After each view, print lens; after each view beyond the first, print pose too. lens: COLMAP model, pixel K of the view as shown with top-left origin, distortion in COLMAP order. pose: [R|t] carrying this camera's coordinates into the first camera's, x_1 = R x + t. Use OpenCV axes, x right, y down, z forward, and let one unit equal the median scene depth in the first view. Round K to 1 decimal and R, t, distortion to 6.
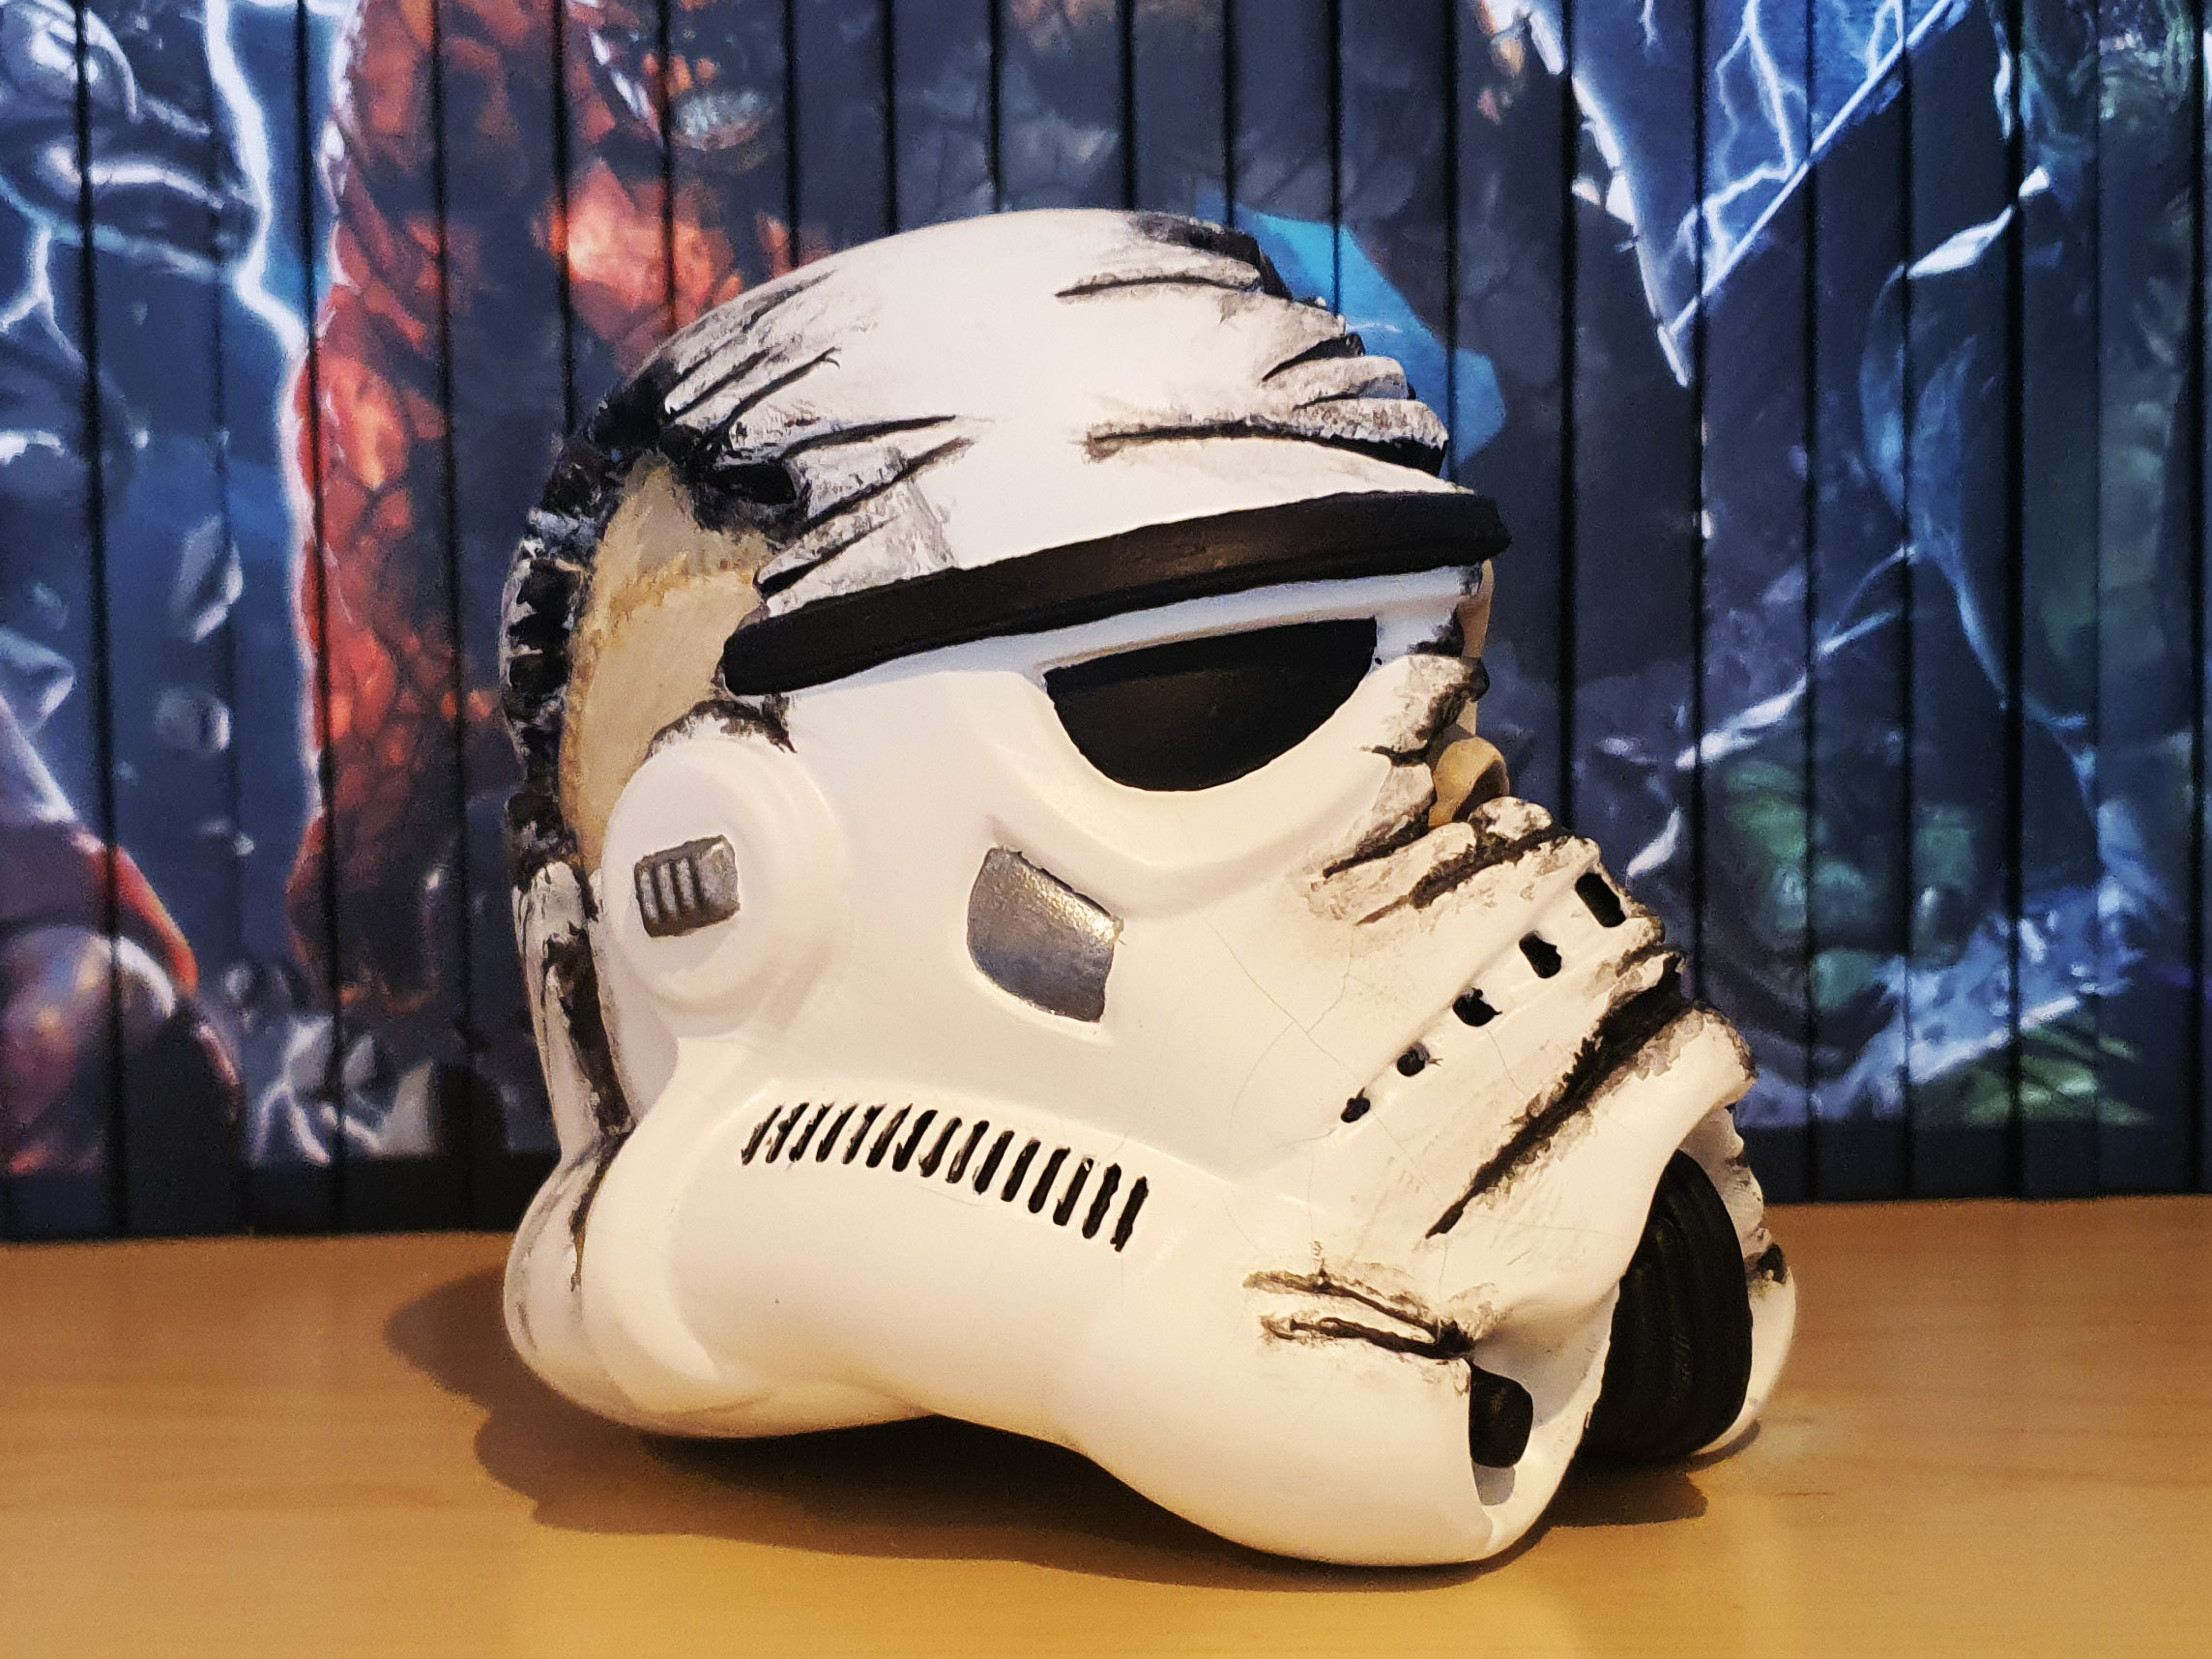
lens RADIAL K [[2590.4, 0, 1058.0], [0, 2590.4, 901.7], [0, 0, 1]] dist [0.142530, -0.422609]
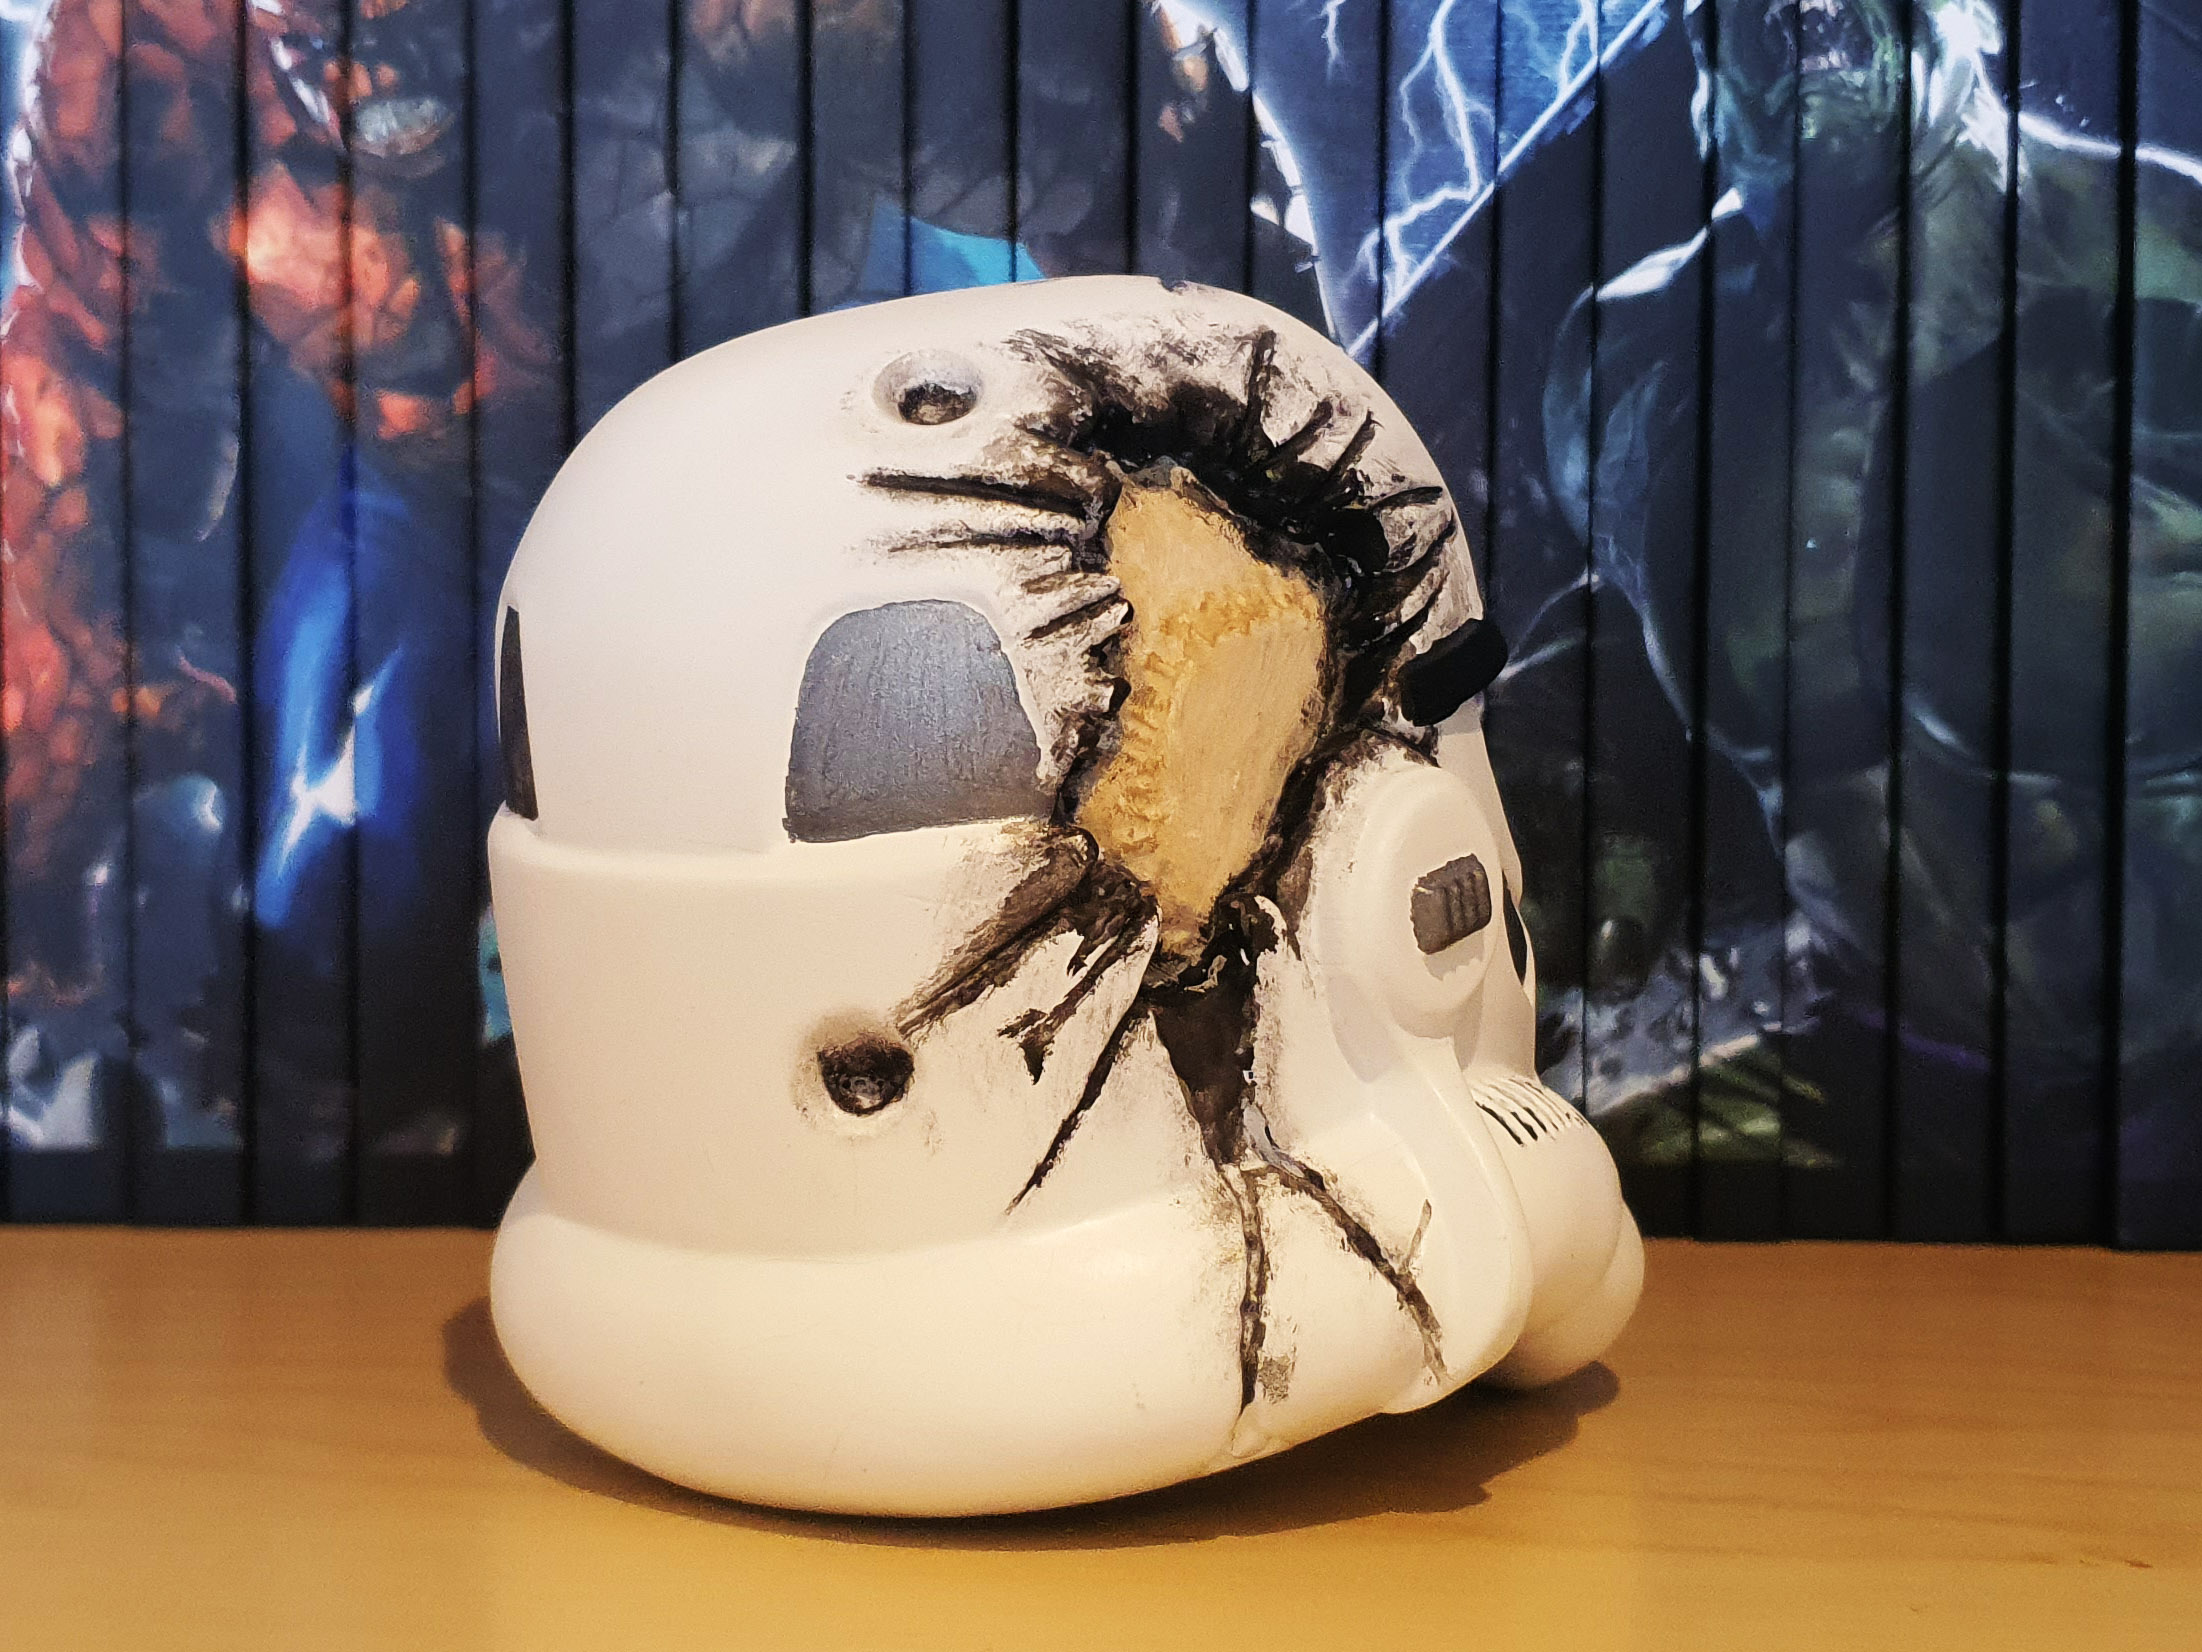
lens RADIAL K [[2578.7, 0, 1053.2], [0, 2578.7, 897.9], [0, 0, 1]] dist [0.142530, -0.422609]
pose [[0.998401, 0.024693, -0.050840, 0.179001], [-0.025439, 0.999577, -0.014080, 0.005707], [0.050471, 0.015351, 0.998608, 0.014700]]
